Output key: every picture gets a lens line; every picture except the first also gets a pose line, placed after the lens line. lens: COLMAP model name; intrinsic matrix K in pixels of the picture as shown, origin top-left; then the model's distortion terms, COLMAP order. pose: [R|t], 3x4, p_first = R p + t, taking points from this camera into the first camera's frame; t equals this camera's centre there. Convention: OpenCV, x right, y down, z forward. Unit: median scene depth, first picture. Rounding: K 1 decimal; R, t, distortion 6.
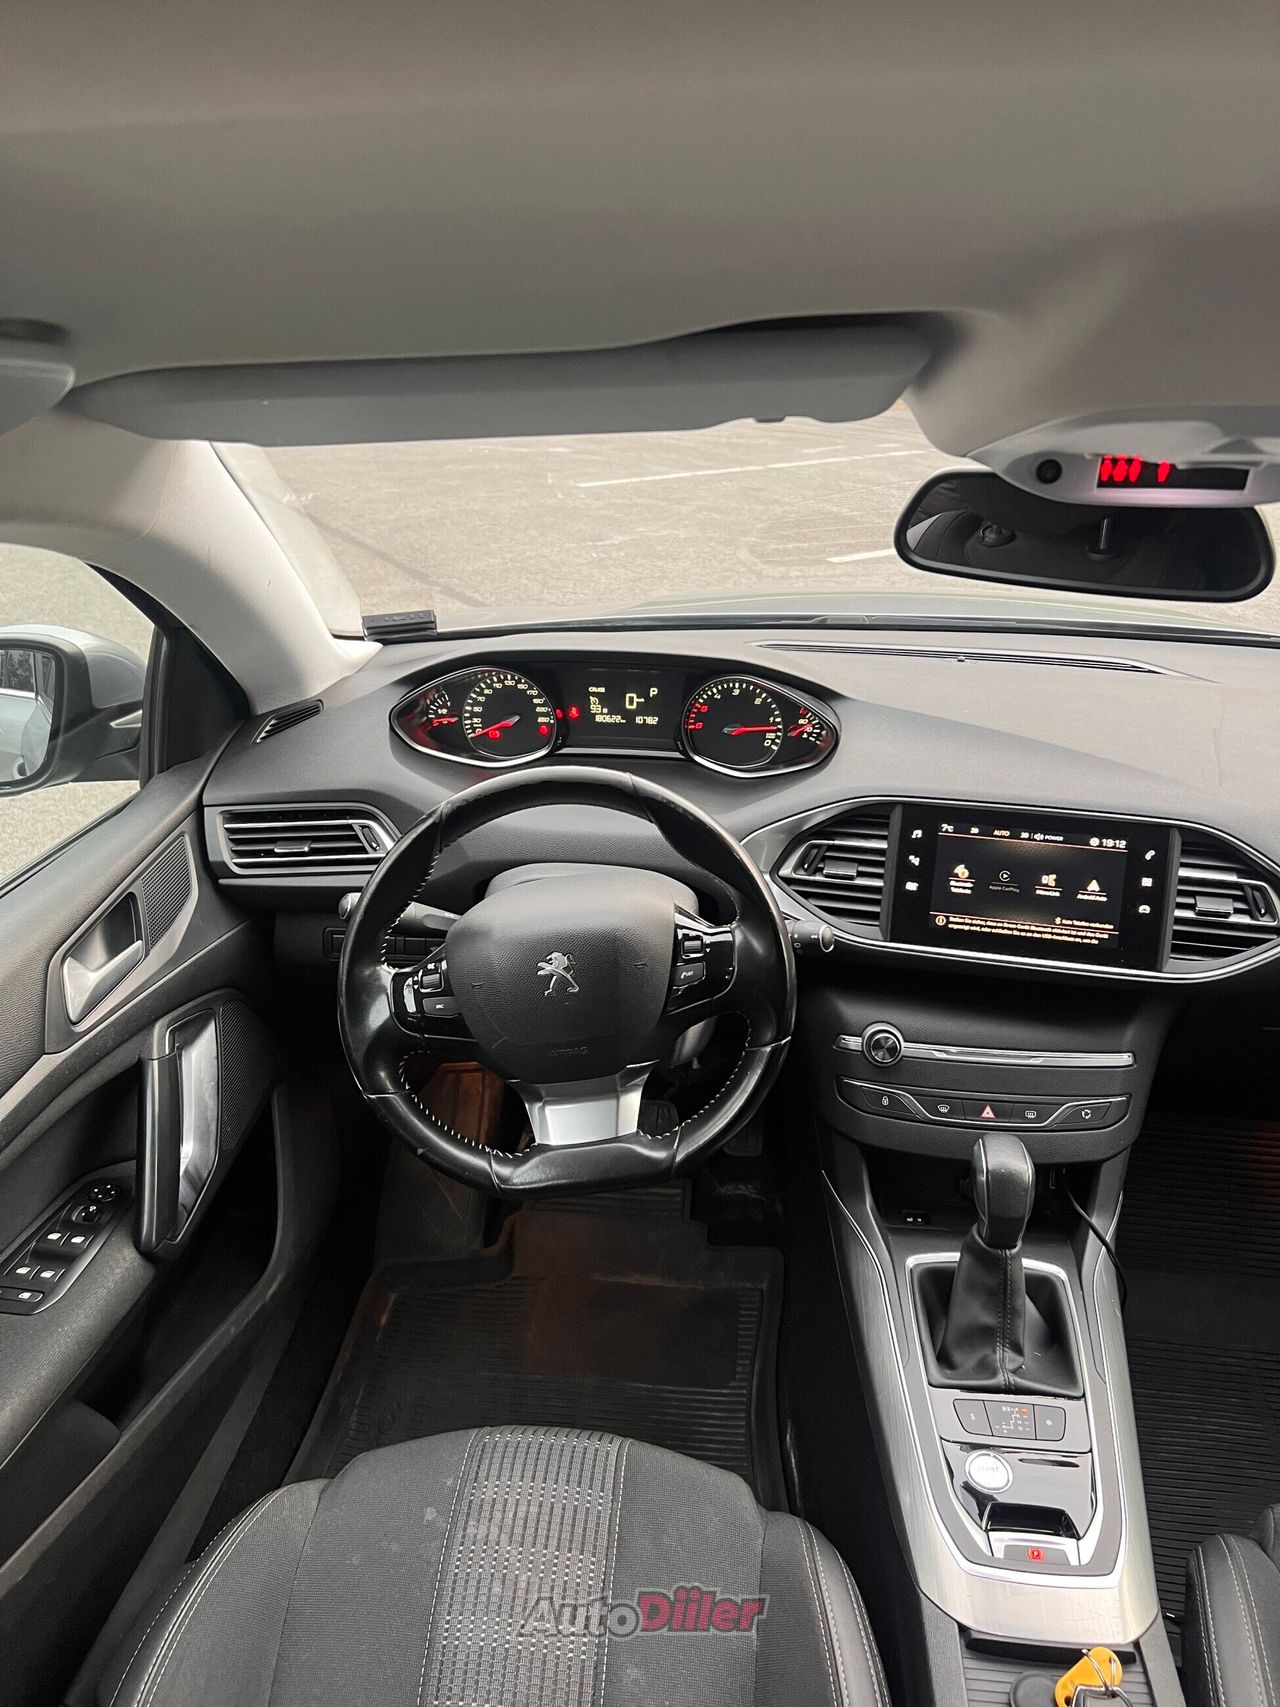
lens RADIAL K [[1303.7, 0, 666.7], [0, 1303.7, 853.7], [0, 0, 1]] dist [0.027255, -0.025471]
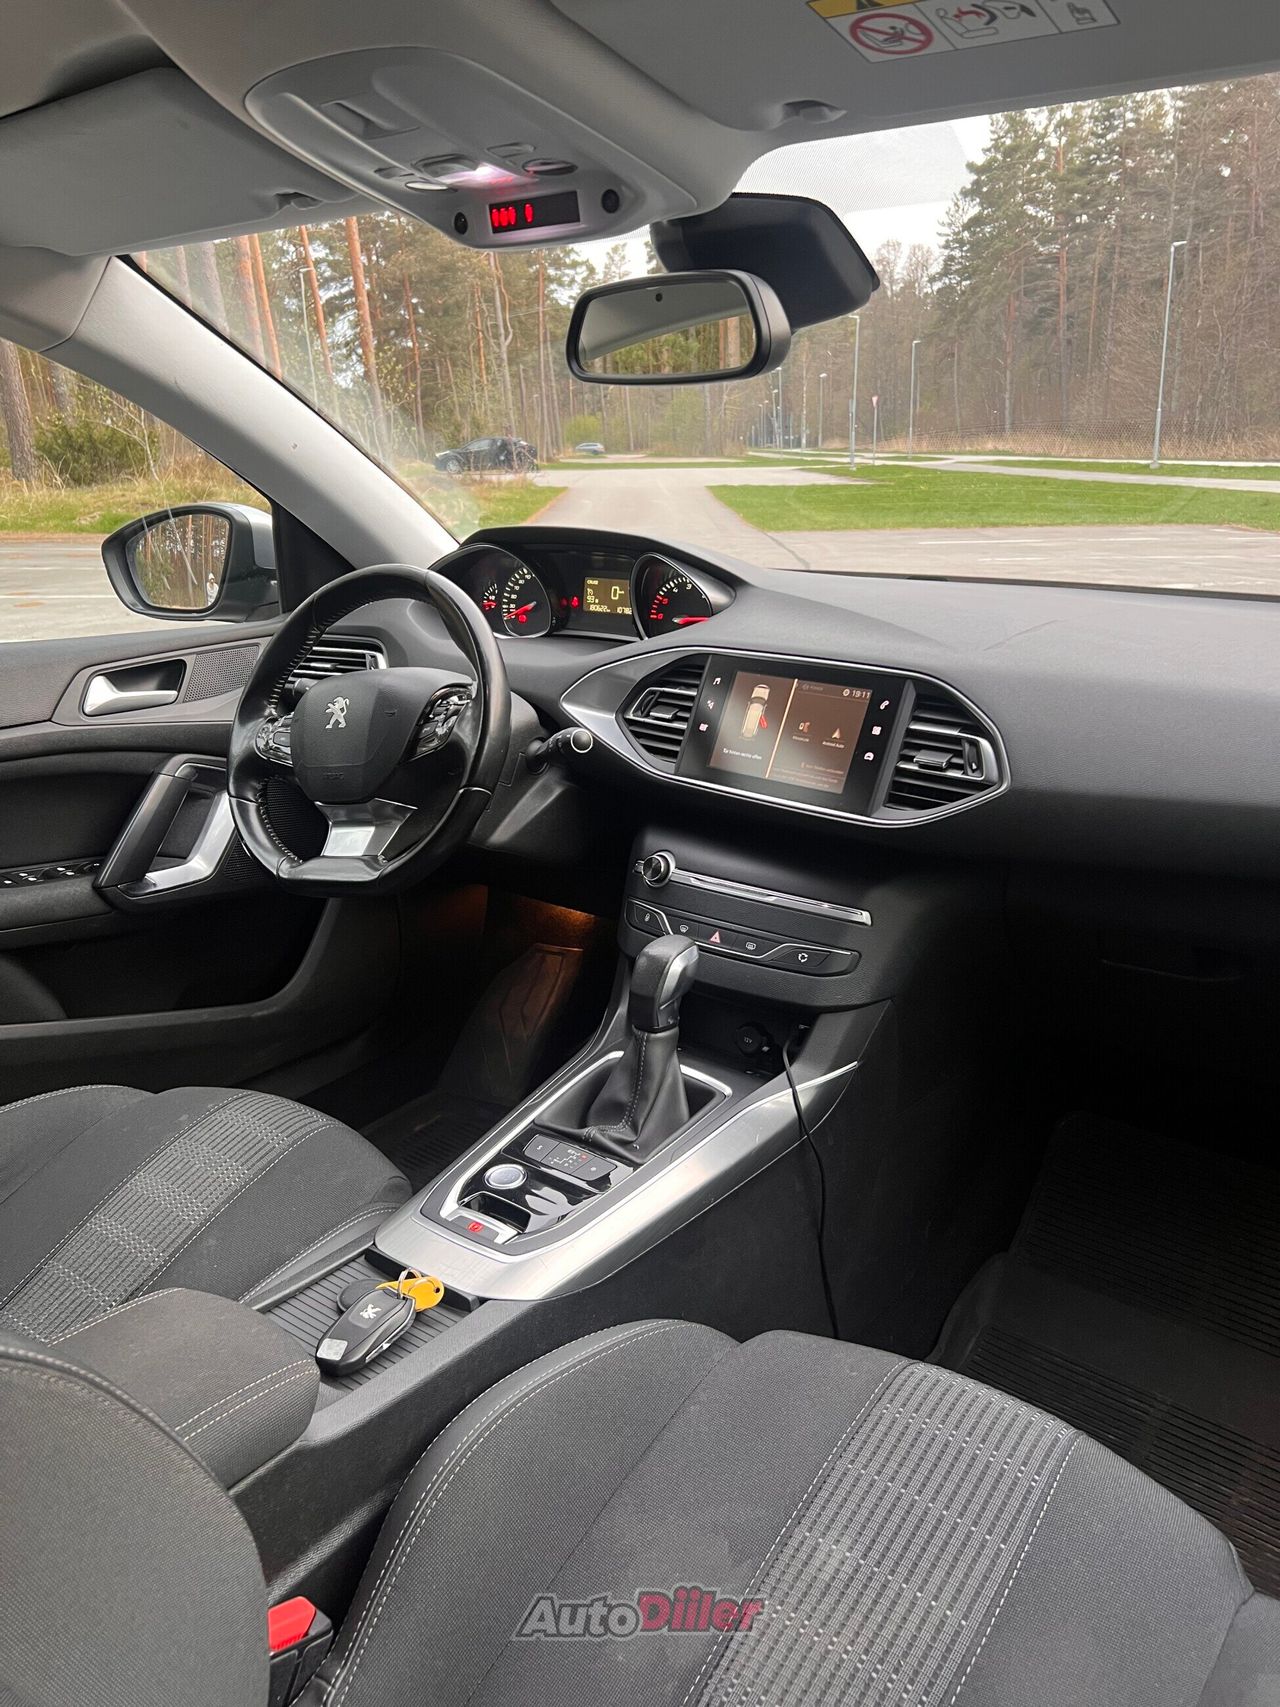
lens RADIAL K [[1303.7, 0, 659.5], [0, 1303.7, 879.0], [0, 0, 1]] dist [0.027255, -0.025471]
pose [[0.854823, 0.150912, -0.496491, 0.724141], [-0.204627, 0.977279, -0.055261, 0.219068], [0.476871, 0.148833, 0.866281, 0.055311]]
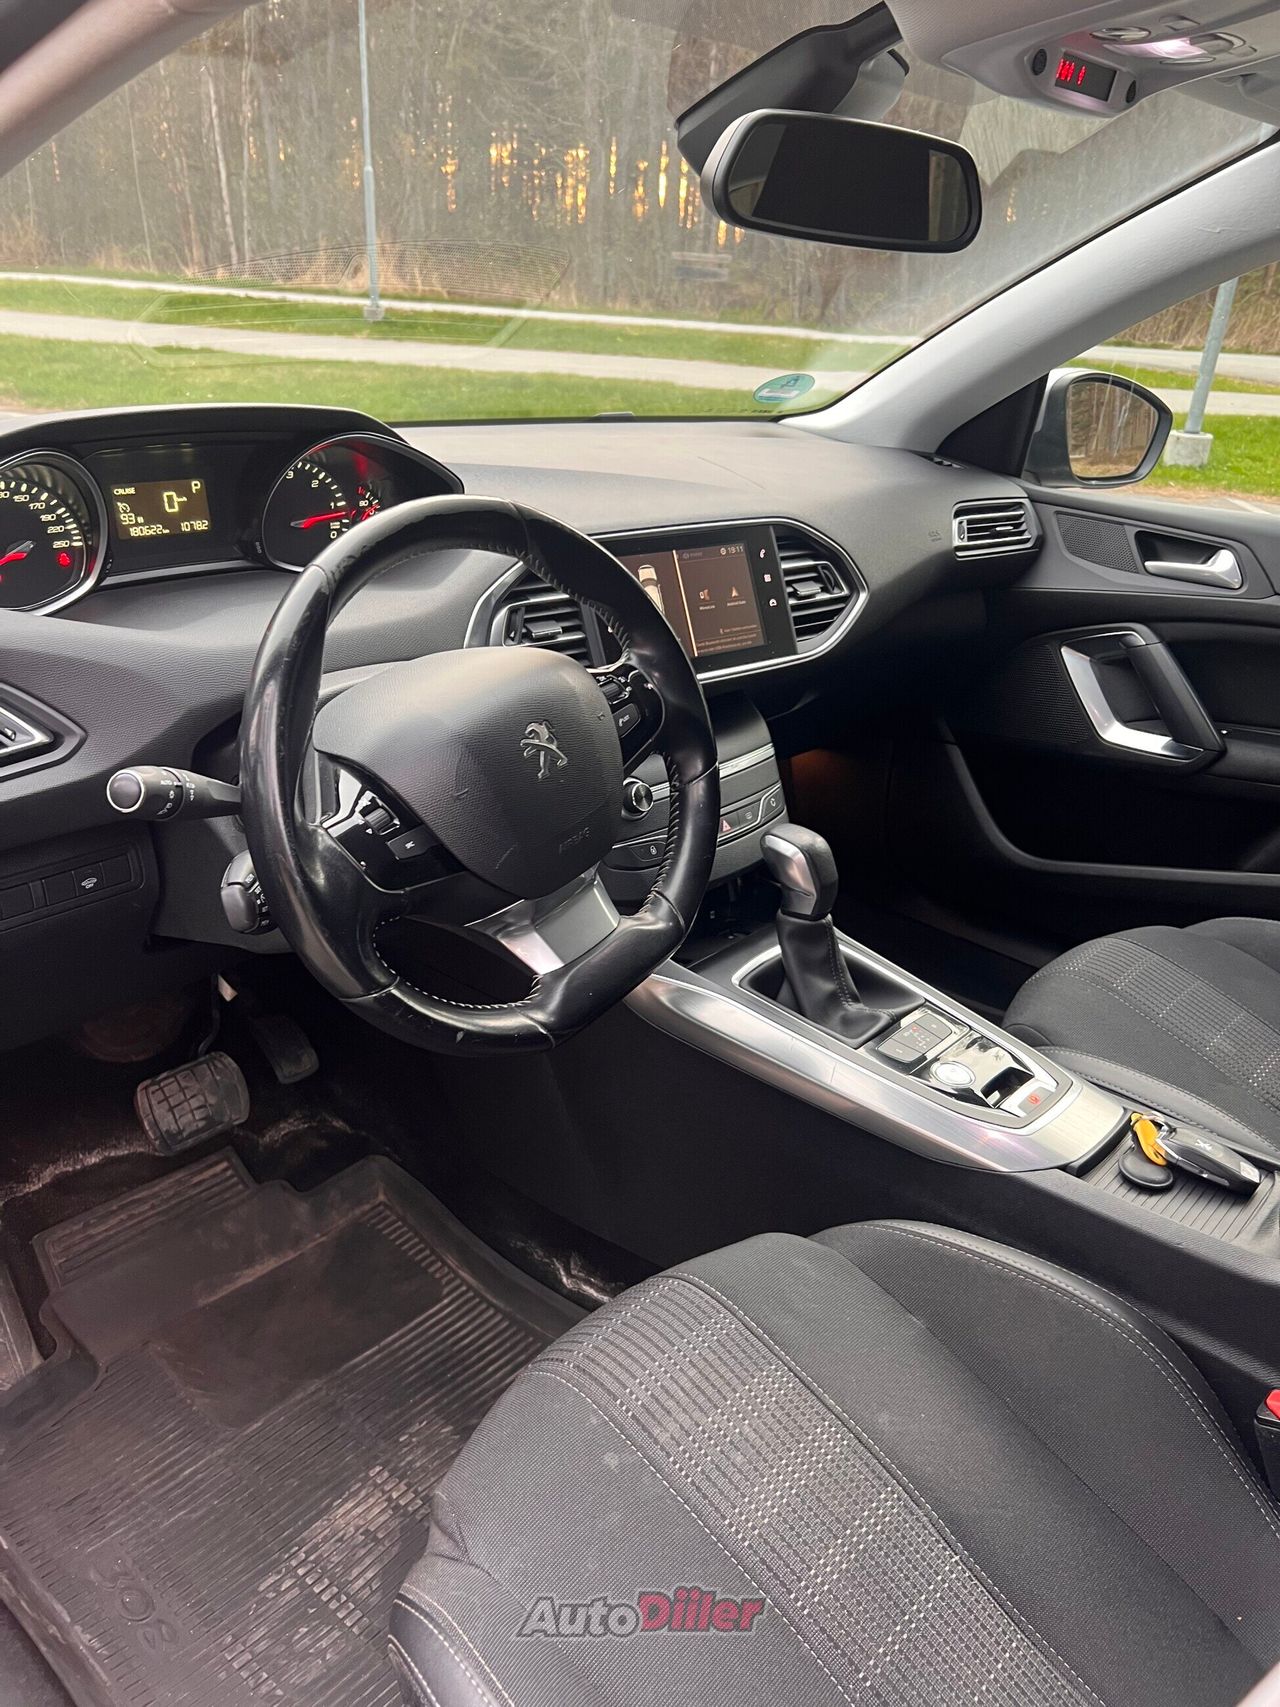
lens RADIAL K [[1303.7, 0, 646.5], [0, 1303.7, 863.7], [0, 0, 1]] dist [0.027255, -0.025471]
pose [[0.587706, -0.304270, 0.749681, -0.572559], [0.285721, 0.944941, 0.159531, 0.043054], [-0.756945, 0.120442, 0.642284, 0.390240]]
